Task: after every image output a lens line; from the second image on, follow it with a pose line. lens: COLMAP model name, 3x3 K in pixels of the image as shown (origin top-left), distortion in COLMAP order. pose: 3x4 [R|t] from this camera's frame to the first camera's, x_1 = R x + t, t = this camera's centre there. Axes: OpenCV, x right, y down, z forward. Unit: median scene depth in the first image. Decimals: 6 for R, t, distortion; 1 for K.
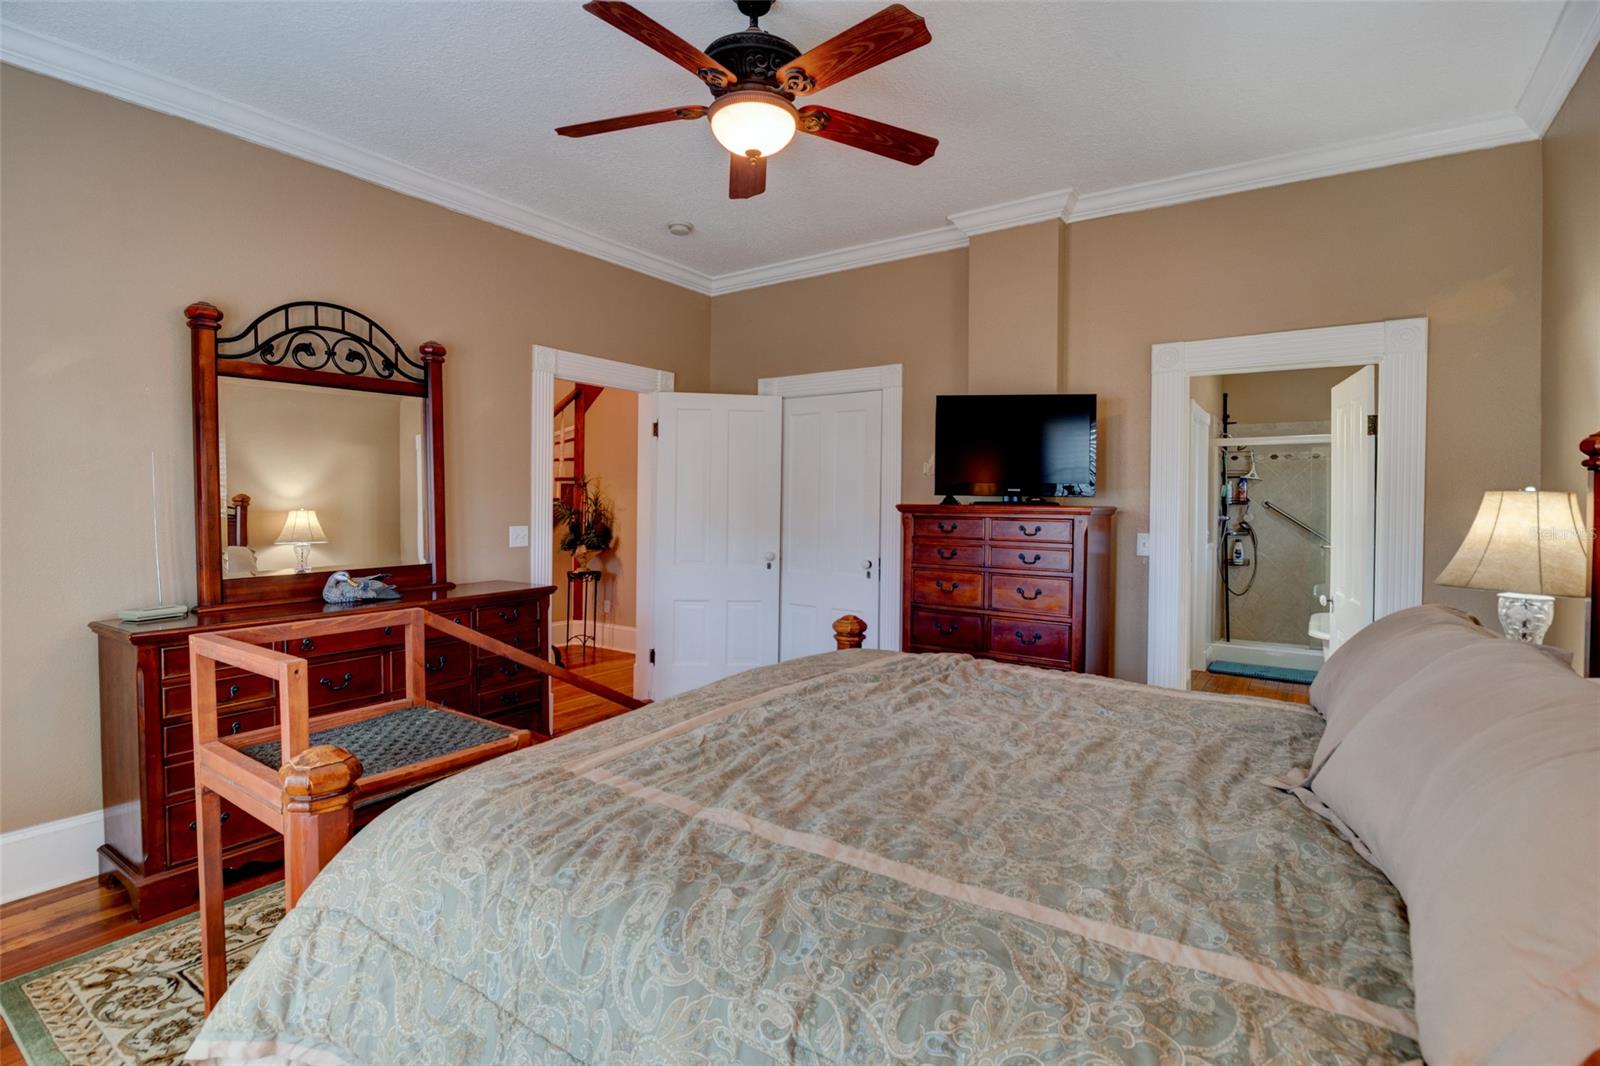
lens RADIAL K [[751.3, 0, 790.7], [0, 751.3, 521.8], [0, 0, 1]] dist [-0.021212, -0.001687]
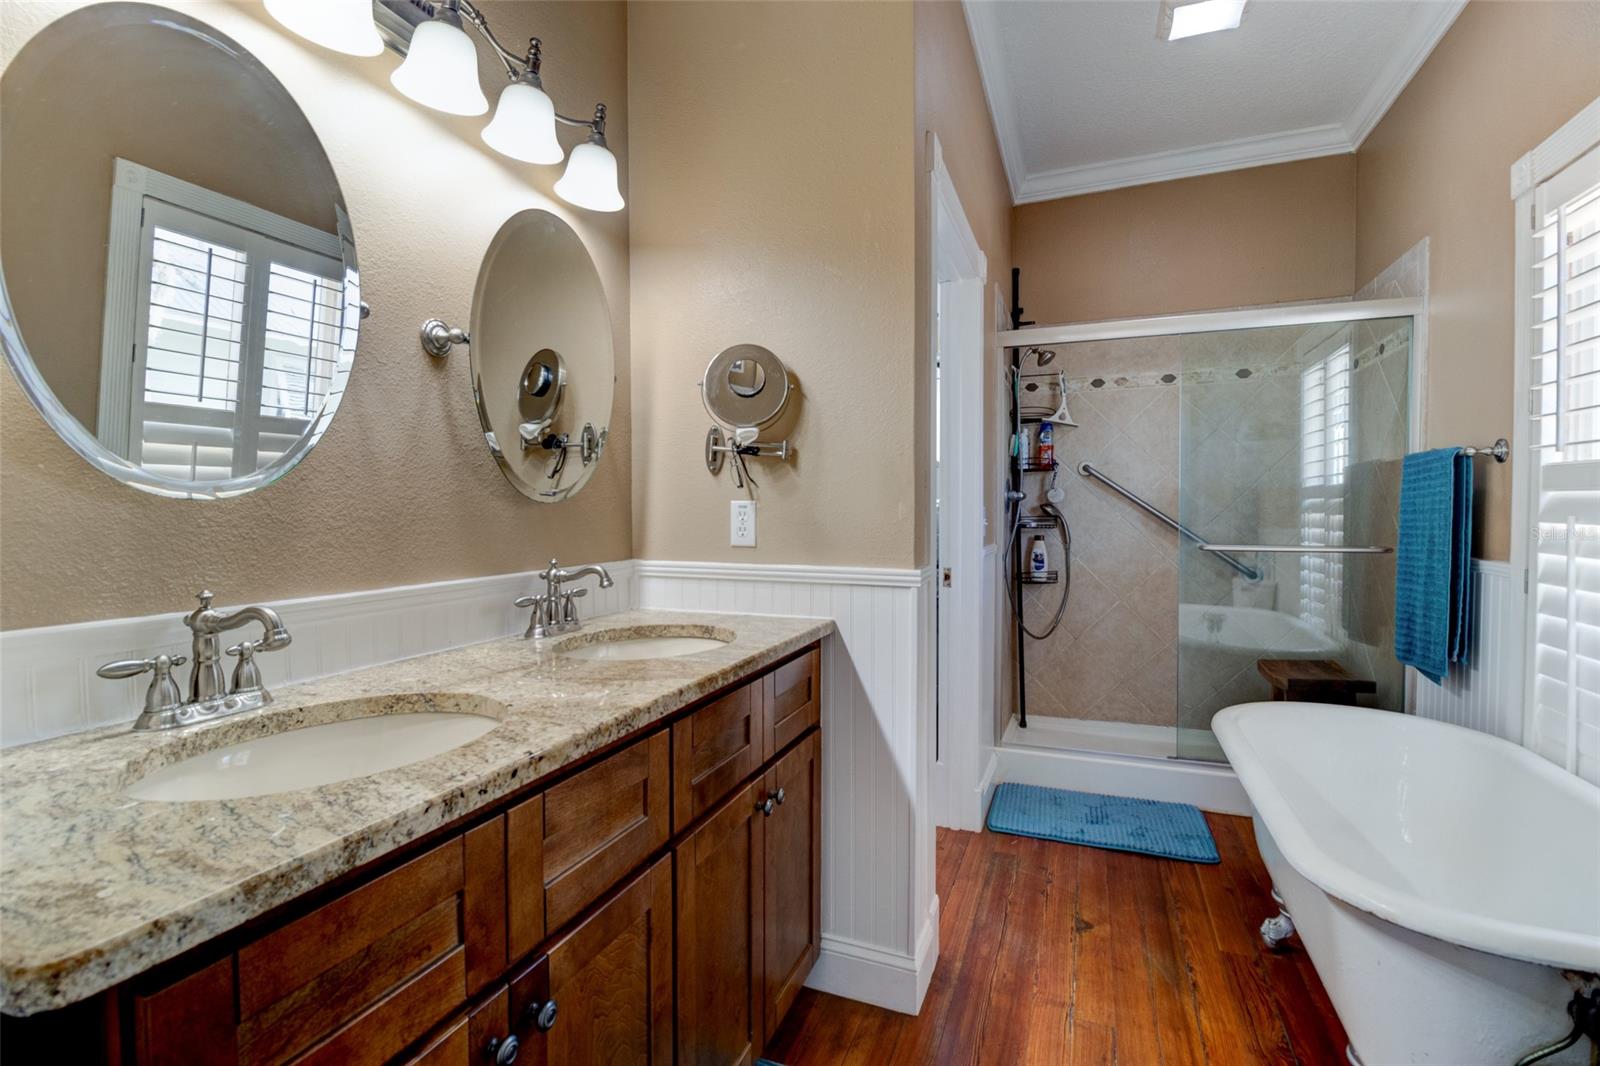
lens RADIAL K [[751.3, 0, 800.5], [0, 751.3, 524.0], [0, 0, 1]] dist [-0.021212, -0.001687]
pose [[0.970550, -0.014757, 0.240447, 0.300415], [0.010891, 0.999789, 0.017402, 0.004252], [-0.240654, -0.014271, 0.970506, 0.511481]]
